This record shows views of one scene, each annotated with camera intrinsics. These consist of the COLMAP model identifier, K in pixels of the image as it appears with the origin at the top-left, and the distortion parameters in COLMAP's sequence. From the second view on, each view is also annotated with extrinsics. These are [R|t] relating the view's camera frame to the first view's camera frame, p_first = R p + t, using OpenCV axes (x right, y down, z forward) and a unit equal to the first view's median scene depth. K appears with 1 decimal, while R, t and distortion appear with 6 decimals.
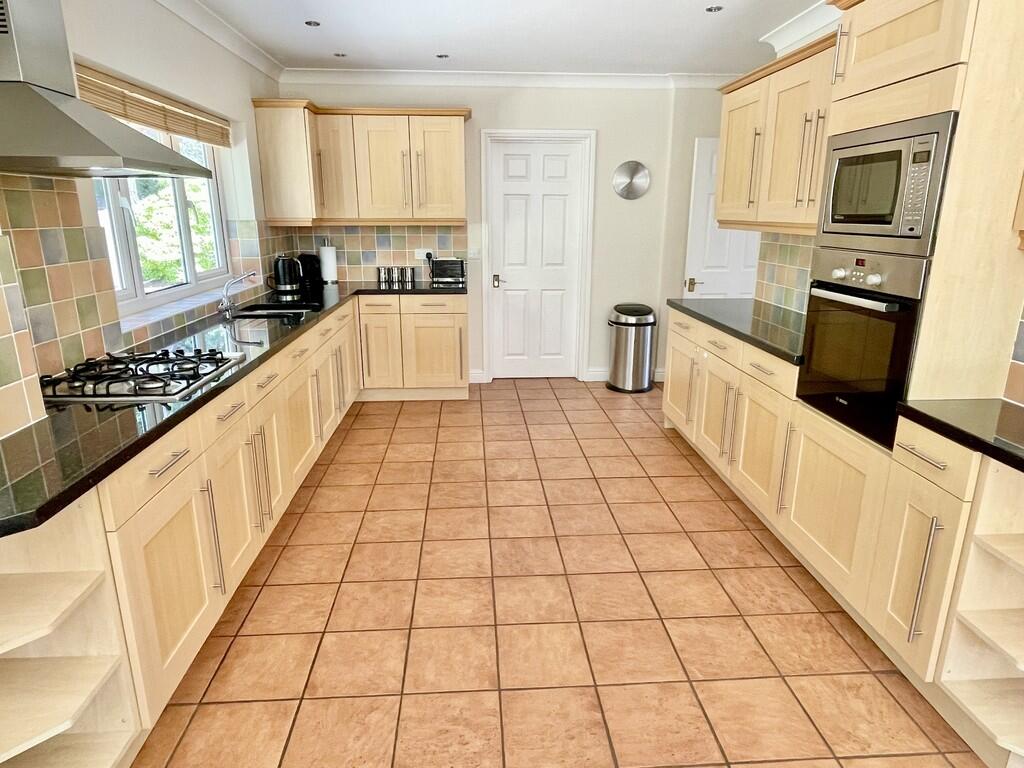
lens RADIAL K [[615.8, 0, 510.4], [0, 615.8, 383.9], [0, 0, 1]] dist [-0.005363, 0.002031]
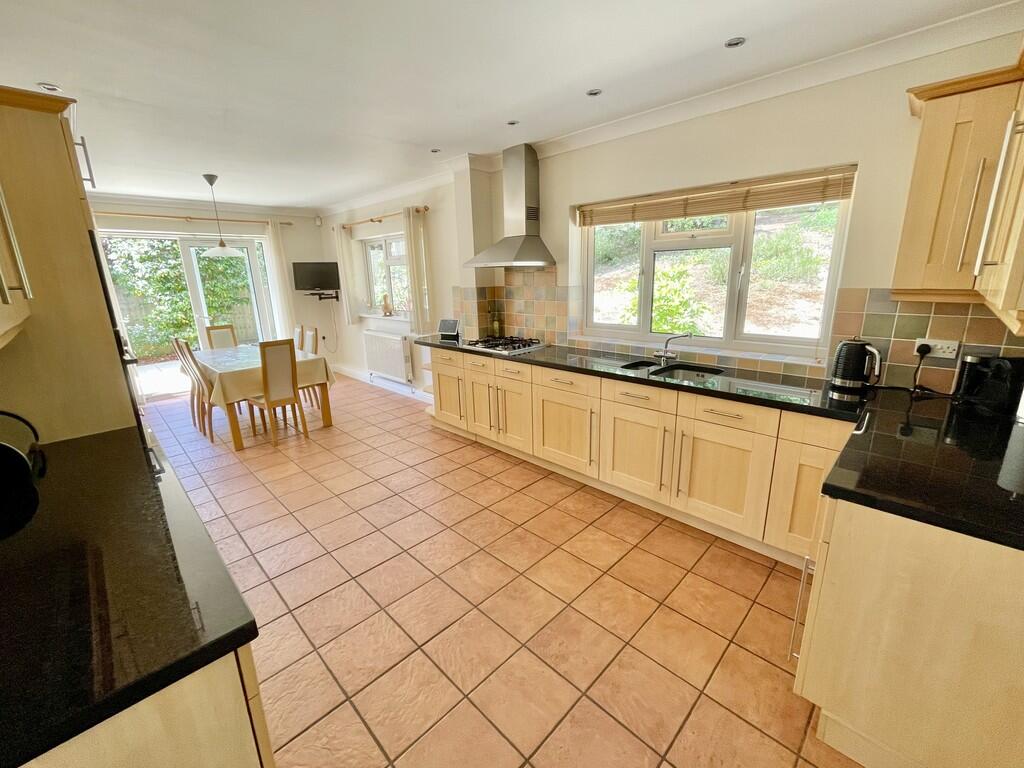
lens RADIAL K [[418.1, 0, 510.4], [0, 418.1, 384.0], [0, 0, 1]] dist [-0.001409, 0.000014]
pose [[-0.751108, 0.185181, -0.633676, 0.257756], [-0.154720, 0.883745, 0.441652, -0.326550], [0.641793, 0.429771, -0.635136, 1.117296]]
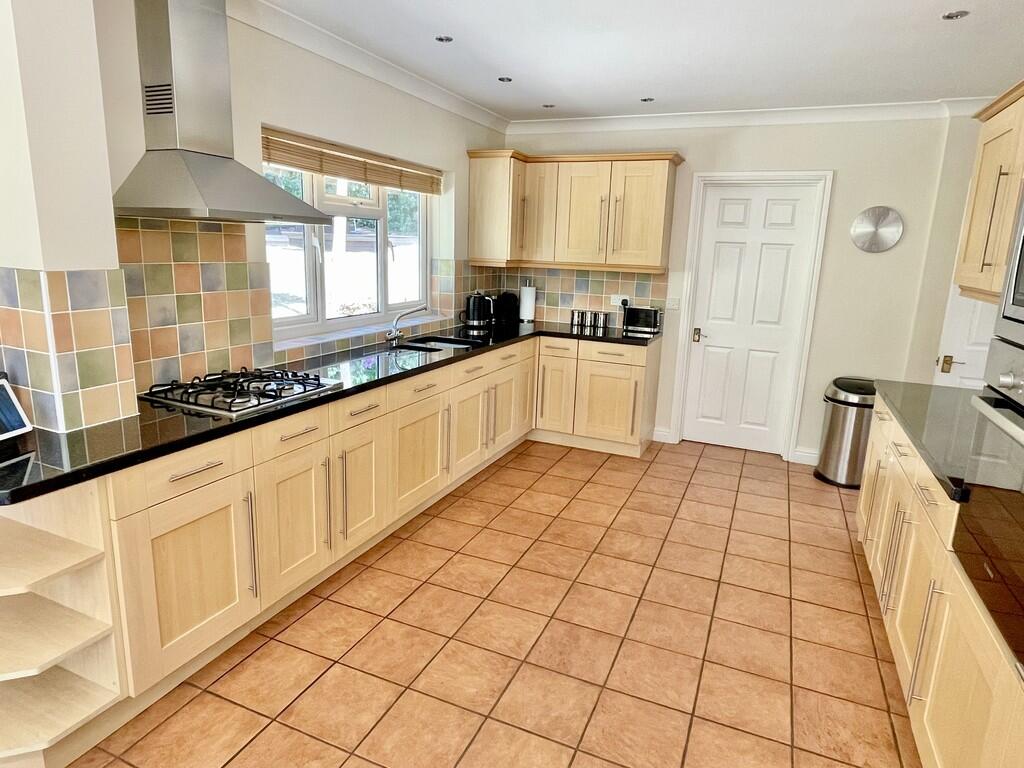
lens RADIAL K [[615.8, 0, 510.3], [0, 615.8, 383.0], [0, 0, 1]] dist [-0.005363, 0.002031]
pose [[0.886305, 0.129641, -0.444585, 0.185527], [-0.156775, 0.987327, -0.024636, -0.039695], [0.435757, 0.091535, 0.895398, 0.088917]]
